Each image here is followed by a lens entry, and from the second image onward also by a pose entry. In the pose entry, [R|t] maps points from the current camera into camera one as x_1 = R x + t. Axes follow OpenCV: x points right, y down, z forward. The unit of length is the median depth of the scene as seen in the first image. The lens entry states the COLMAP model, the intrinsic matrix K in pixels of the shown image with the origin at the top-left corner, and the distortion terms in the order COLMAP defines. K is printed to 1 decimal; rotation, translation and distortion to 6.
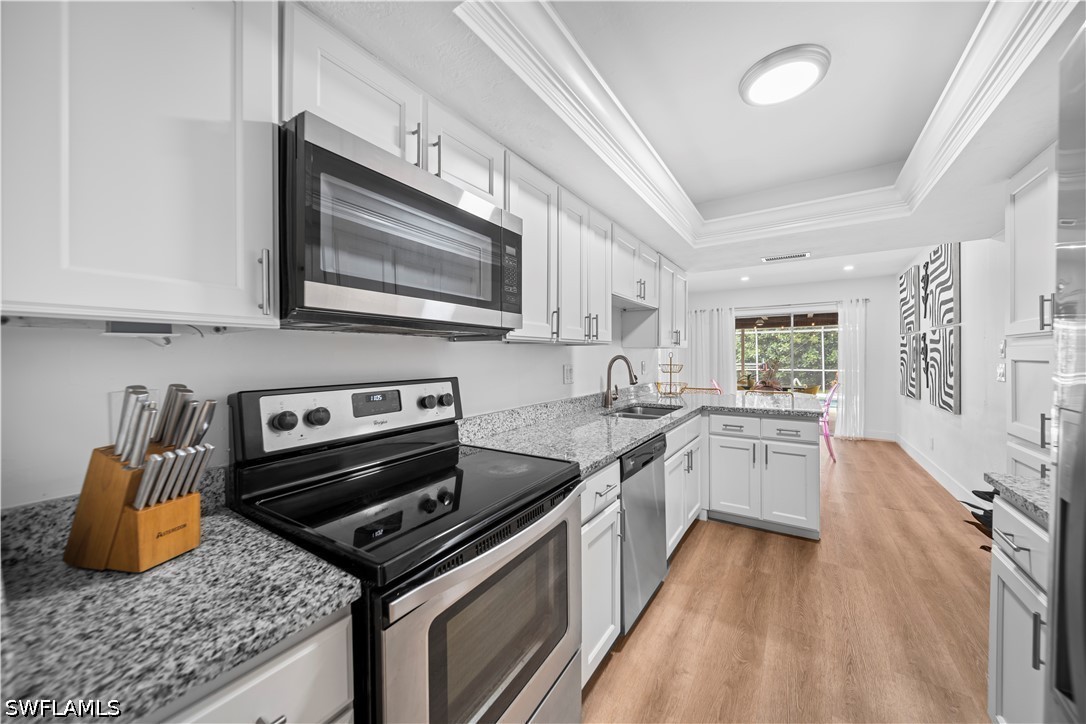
lens RADIAL K [[395.0, 0, 546.6], [0, 395.0, 358.1], [0, 0, 1]] dist [-0.000052, 0.000036]
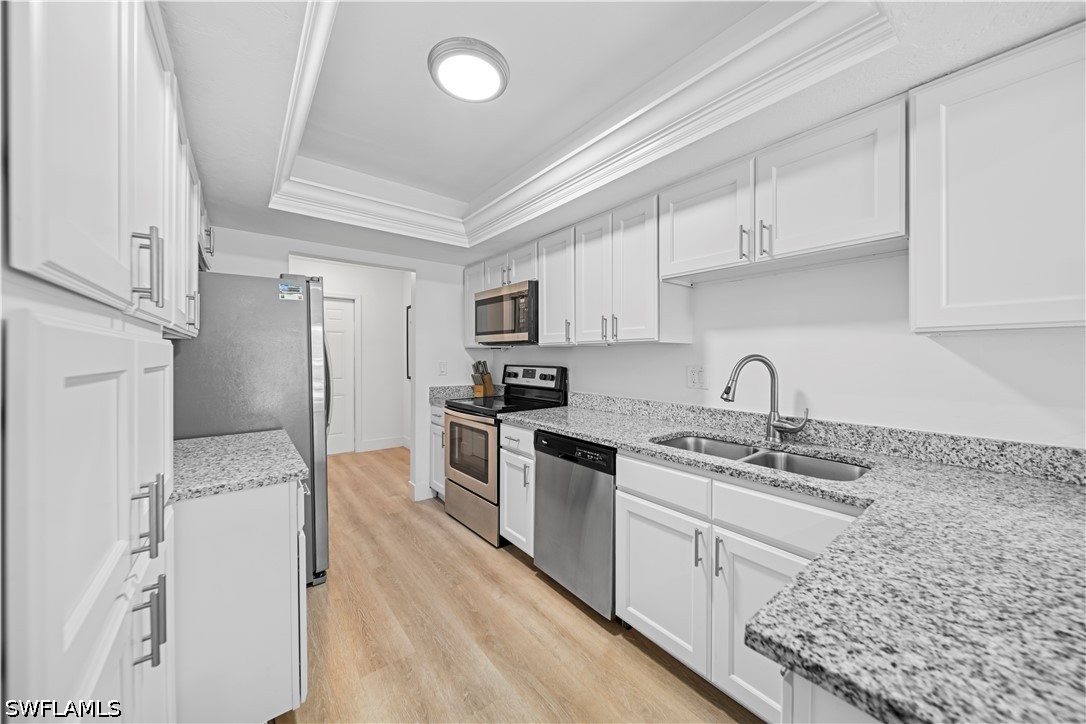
lens RADIAL K [[395.0, 0, 546.1], [0, 395.0, 356.9], [0, 0, 1]] dist [-0.000052, 0.000036]
pose [[-0.335513, 0.010207, -0.941980, 1.539597], [-0.004693, 0.999911, 0.012506, -0.018726], [0.942024, 0.008617, -0.335435, 1.587099]]
